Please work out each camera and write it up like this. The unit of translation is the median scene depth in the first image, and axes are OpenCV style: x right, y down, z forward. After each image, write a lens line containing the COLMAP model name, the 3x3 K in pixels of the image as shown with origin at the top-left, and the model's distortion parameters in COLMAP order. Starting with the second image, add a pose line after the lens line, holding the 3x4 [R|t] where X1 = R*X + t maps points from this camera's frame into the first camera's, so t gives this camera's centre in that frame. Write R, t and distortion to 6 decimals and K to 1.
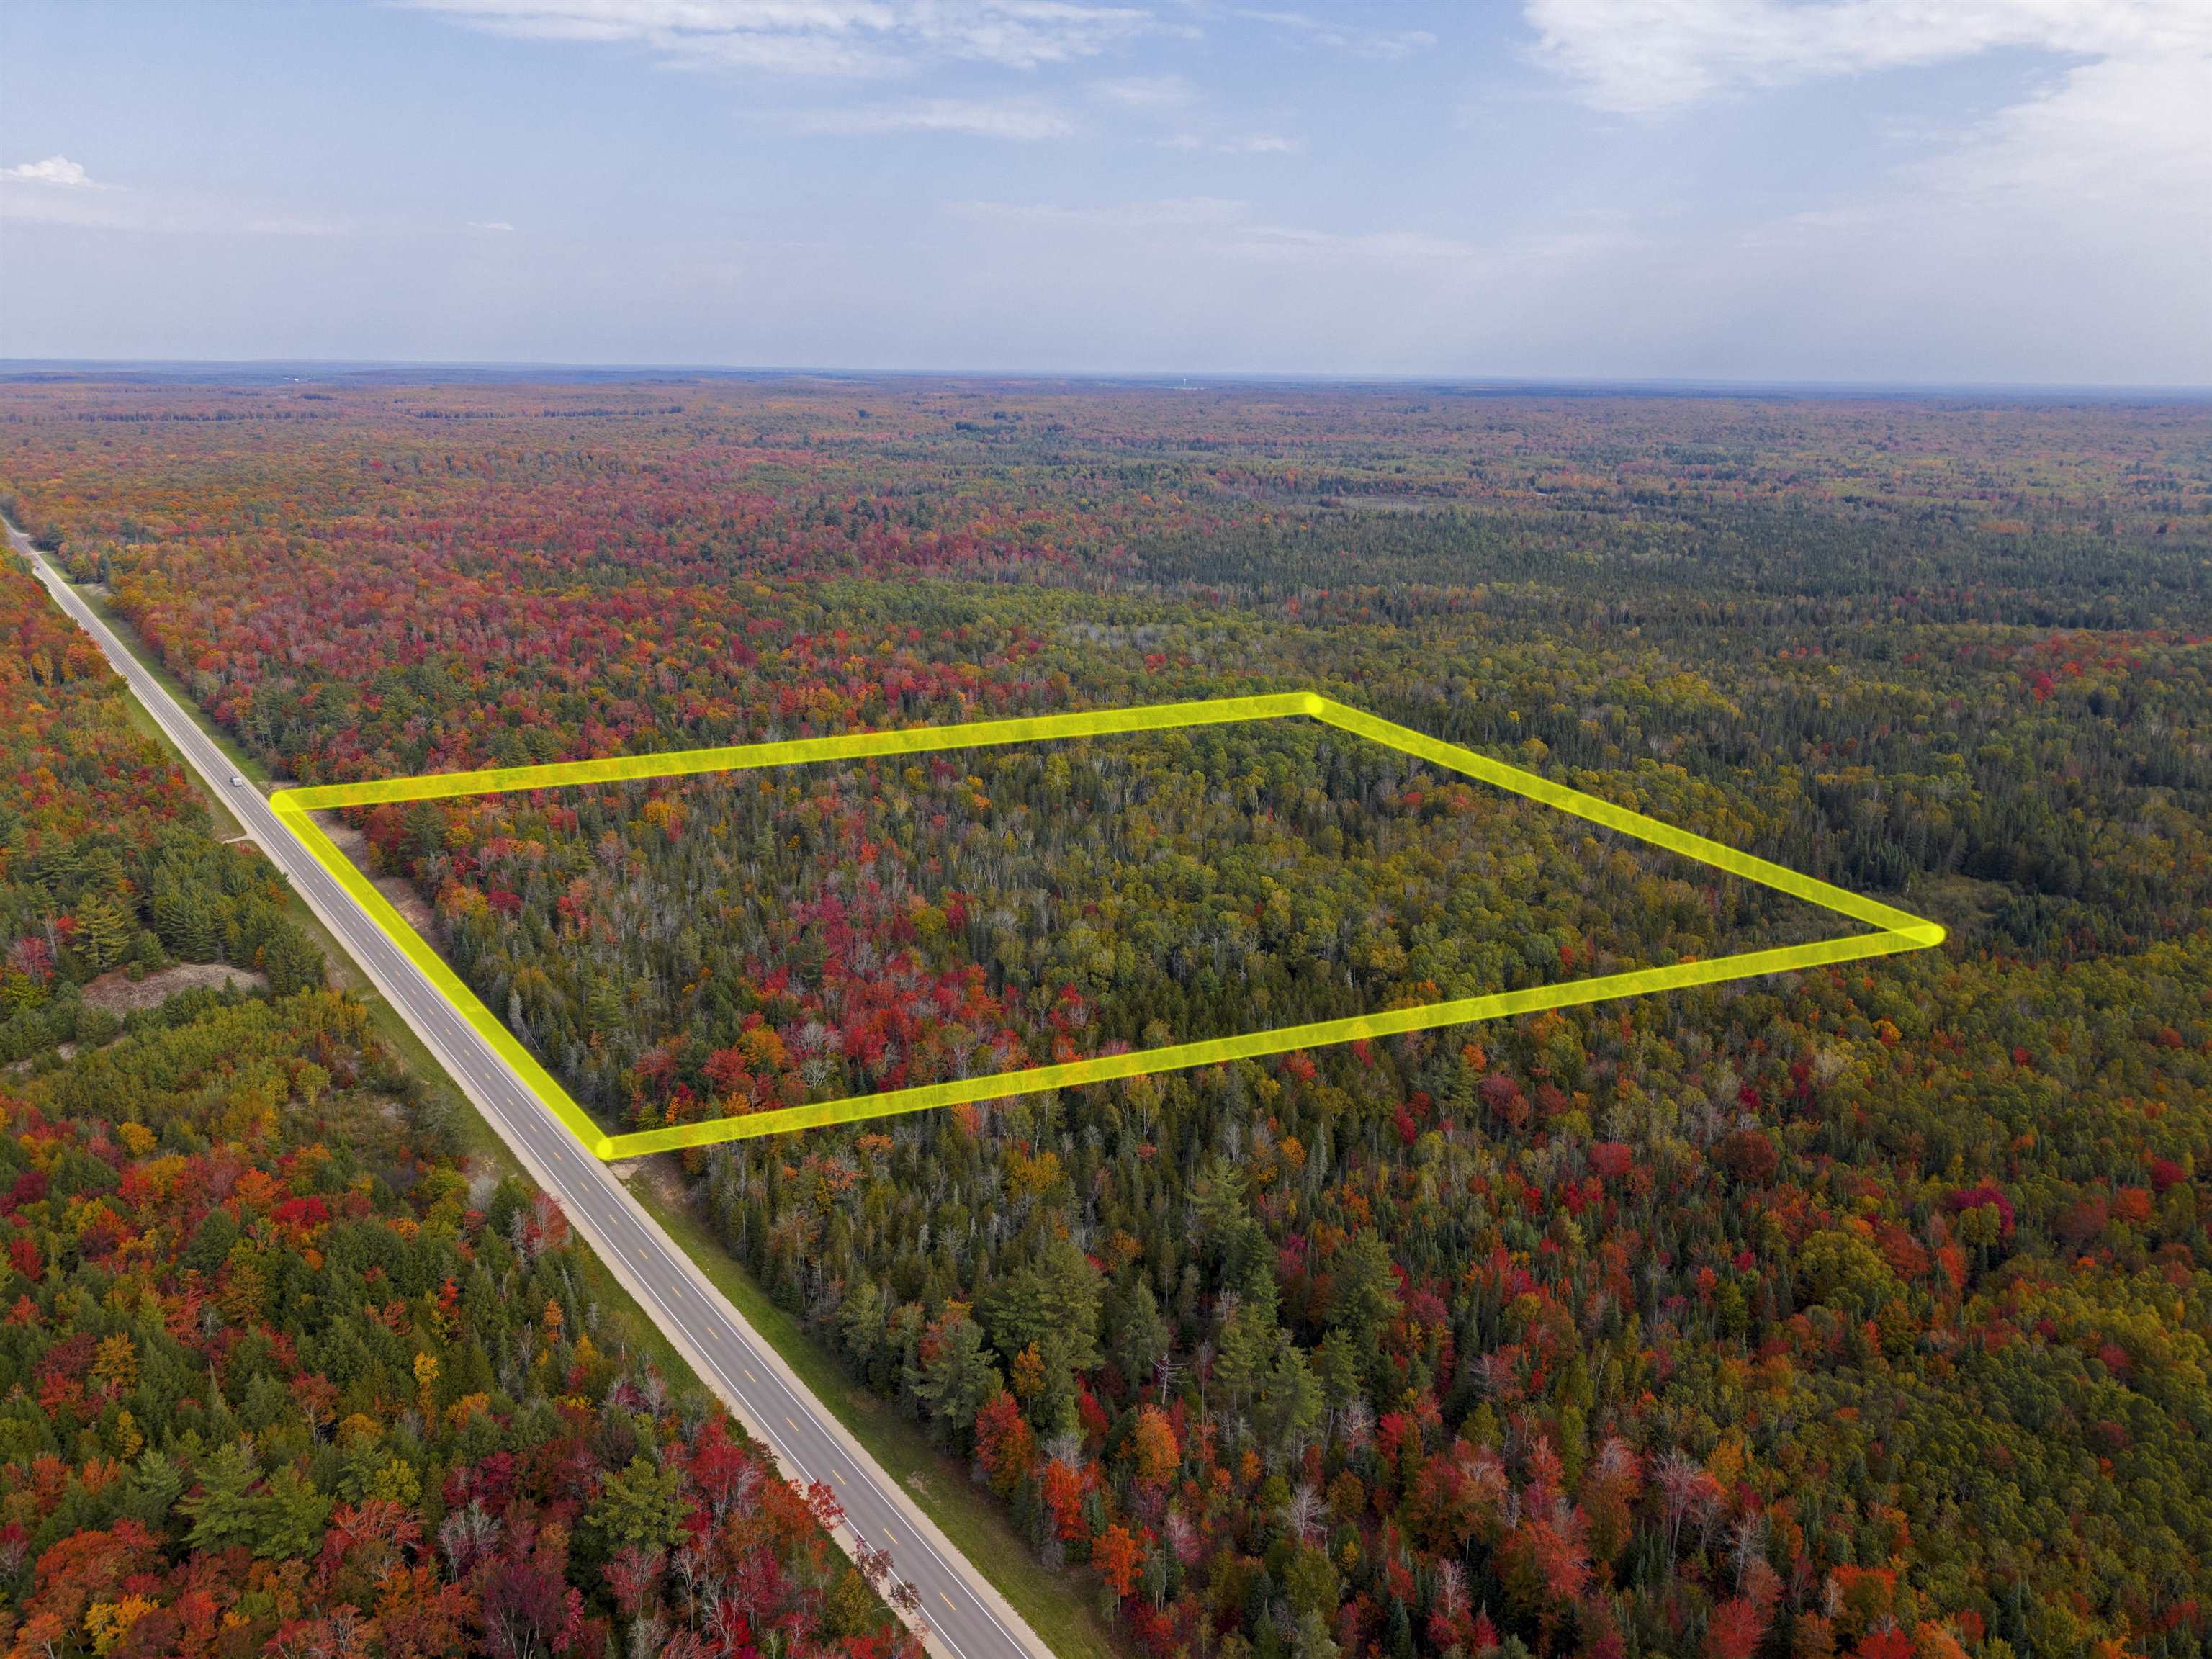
lens RADIAL K [[1475.4, 0, 1101.7], [0, 1475.4, 835.4], [0, 0, 1]] dist [0.009079, -0.005892]
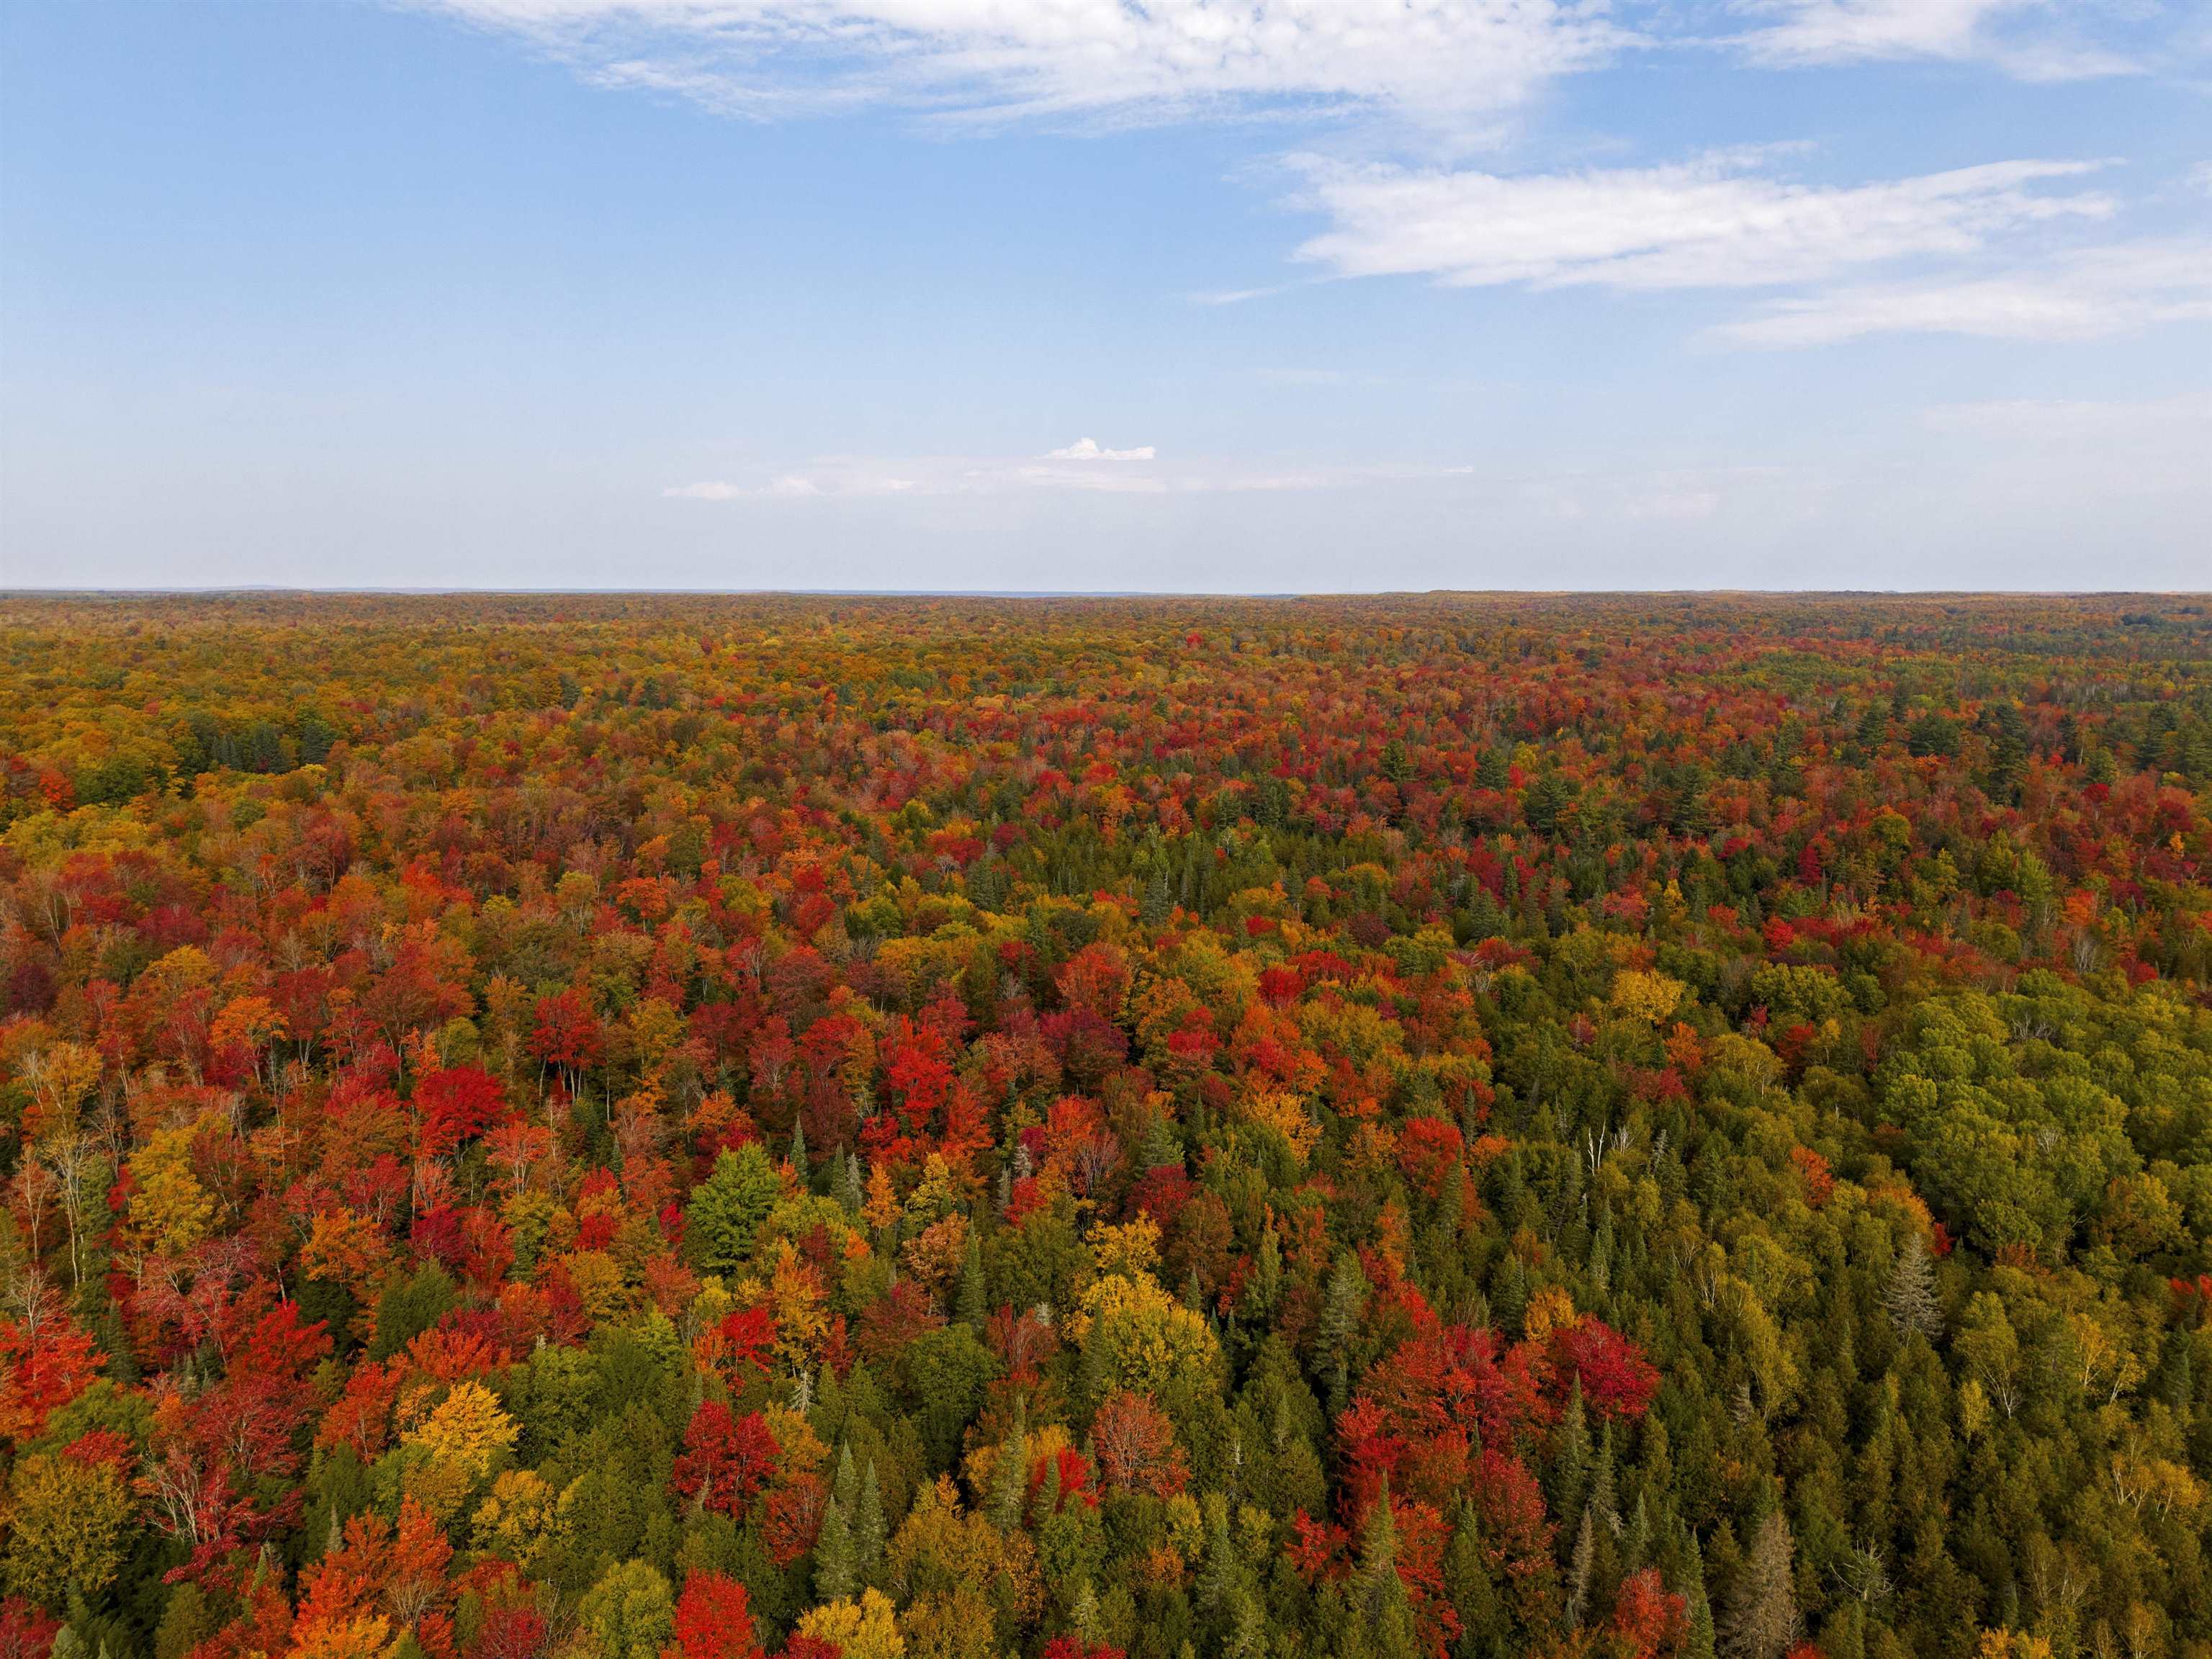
lens RADIAL K [[1475.4, 0, 1101.7], [0, 1475.4, 835.4], [0, 0, 1]] dist [0.009079, -0.005892]
pose [[0.789732, 0.085859, -0.607414, -0.118063], [-0.174233, 0.980774, -0.087896, -0.118352], [0.588189, 0.175246, 0.789508, 0.573715]]
